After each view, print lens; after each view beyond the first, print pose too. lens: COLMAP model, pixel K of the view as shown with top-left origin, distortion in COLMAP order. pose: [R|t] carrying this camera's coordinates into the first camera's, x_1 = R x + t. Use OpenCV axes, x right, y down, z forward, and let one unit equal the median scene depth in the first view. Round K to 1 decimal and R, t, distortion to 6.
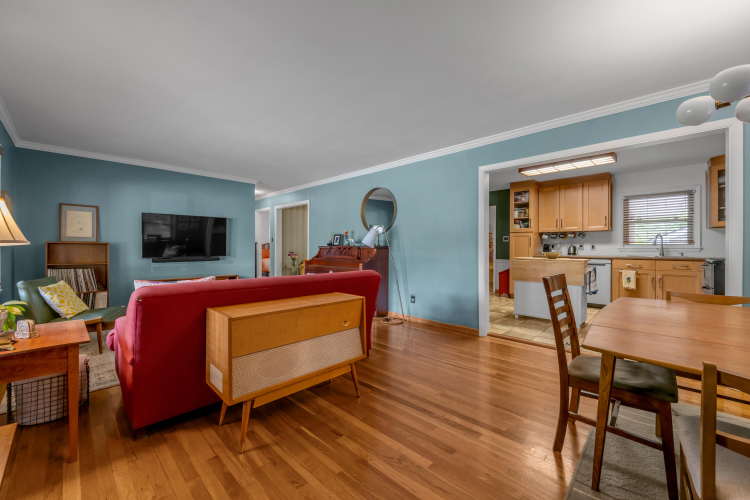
lens RADIAL K [[300.4, 0, 376.3], [0, 300.4, 251.5], [0, 0, 1]] dist [-0.005847, 0.000778]
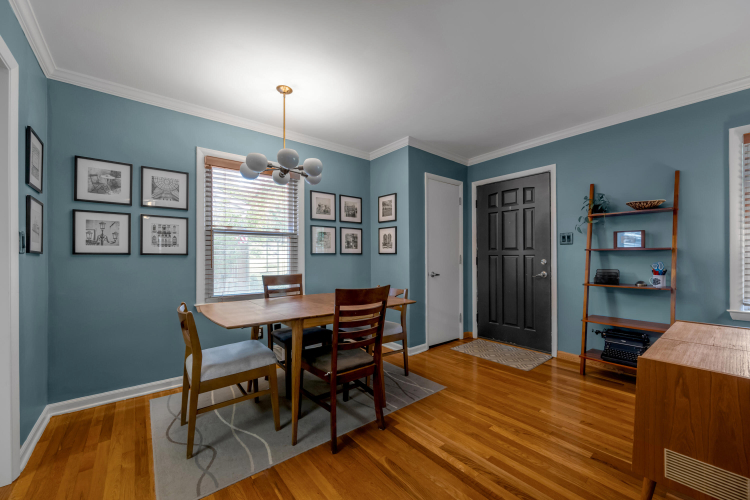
lens RADIAL K [[300.4, 0, 378.4], [0, 300.4, 253.4], [0, 0, 1]] dist [-0.005847, 0.000778]
pose [[-0.992626, 0.003516, 0.121167, 0.176895], [0.003752, 0.999991, 0.001721, -0.012614], [-0.121160, 0.002163, -0.992631, 0.822081]]
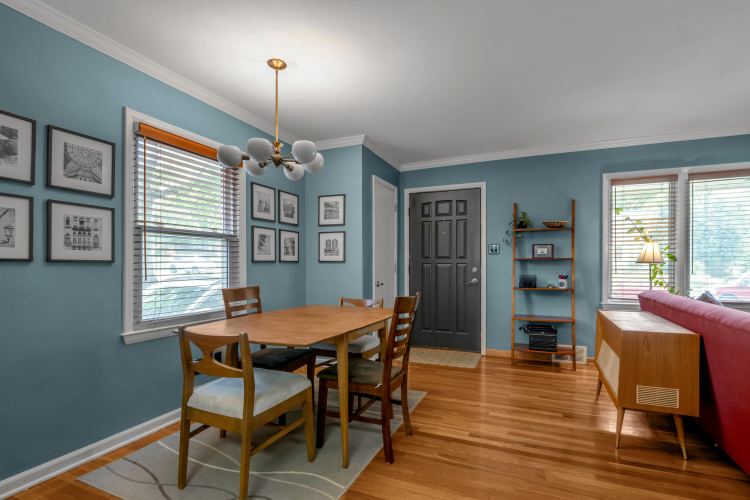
lens RADIAL K [[368.6, 0, 382.2], [0, 368.6, 262.9], [0, 0, 1]] dist [-0.005290, -0.000498]
pose [[-0.933087, 0.000166, -0.359650, 0.467085], [-0.002291, 0.999977, 0.006406, -0.013438], [0.359643, 0.006801, -0.933065, 0.879998]]
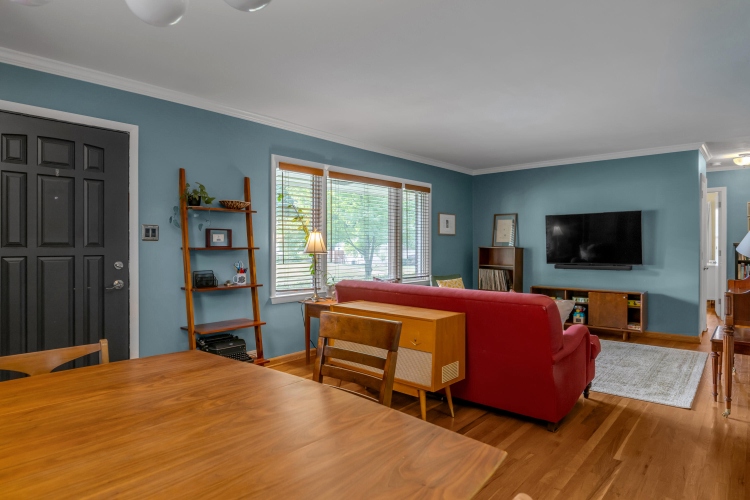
lens RADIAL K [[440.3, 0, 375.4], [0, 440.3, 247.4], [0, 0, 1]] dist [-0.002507, -0.000647]
pose [[0.047846, 0.004499, -0.998845, 0.625544], [-0.012309, 0.999917, 0.003914, -0.027541], [0.998779, 0.012107, 0.047897, 0.404420]]
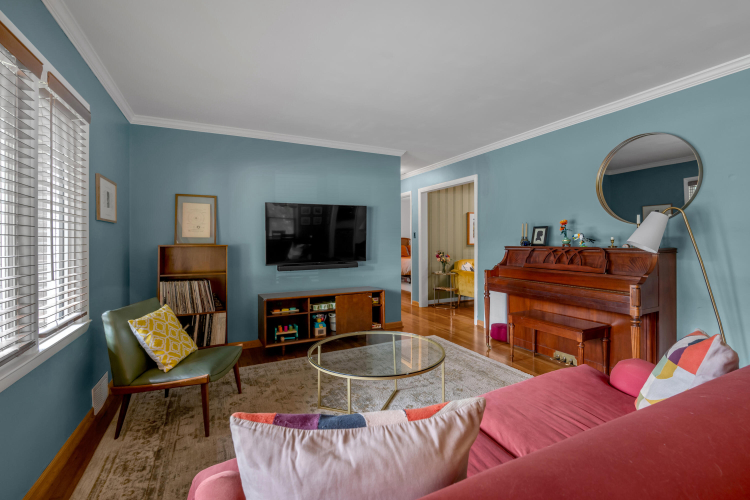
lens RADIAL K [[324.6, 0, 369.2], [0, 324.6, 245.6], [0, 0, 1]] dist [-0.002963, -0.000245]
pose [[0.935297, -0.000638, -0.353862, -0.280169], [0.002156, 0.999990, 0.003895, -0.028431], [0.353856, -0.004406, 0.935289, 0.367614]]
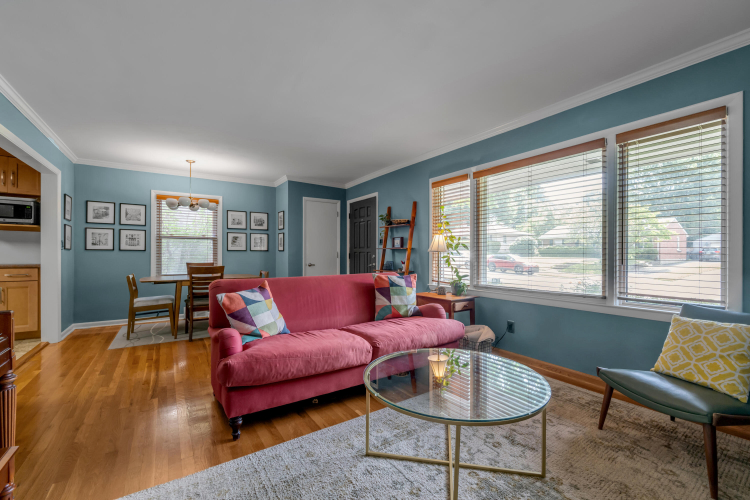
lens RADIAL K [[324.6, 0, 378.2], [0, 324.6, 251.5], [0, 0, 1]] dist [-0.002963, -0.000245]
pose [[-0.974755, -0.002345, 0.223266, -0.455257], [-0.001468, 0.999991, 0.004096, -0.012699], [-0.223273, 0.003665, -0.974749, 1.227085]]
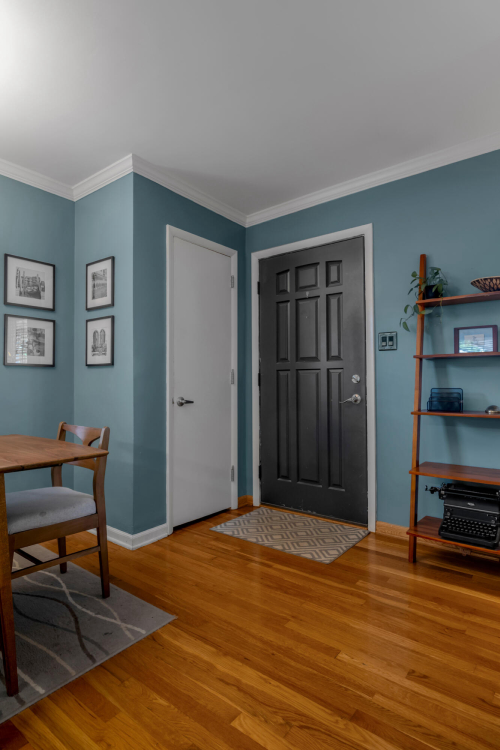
lens RADIAL K [[414.0, 0, 251.4], [0, 414.0, 368.5], [0, 0, 1]] dist [-0.005883, 0.002482]
pose [[-0.994867, 0.000541, -0.101187, 0.081916], [0.003019, 0.999699, -0.024332, 0.011408], [0.101144, -0.024513, -0.994570, 0.648867]]
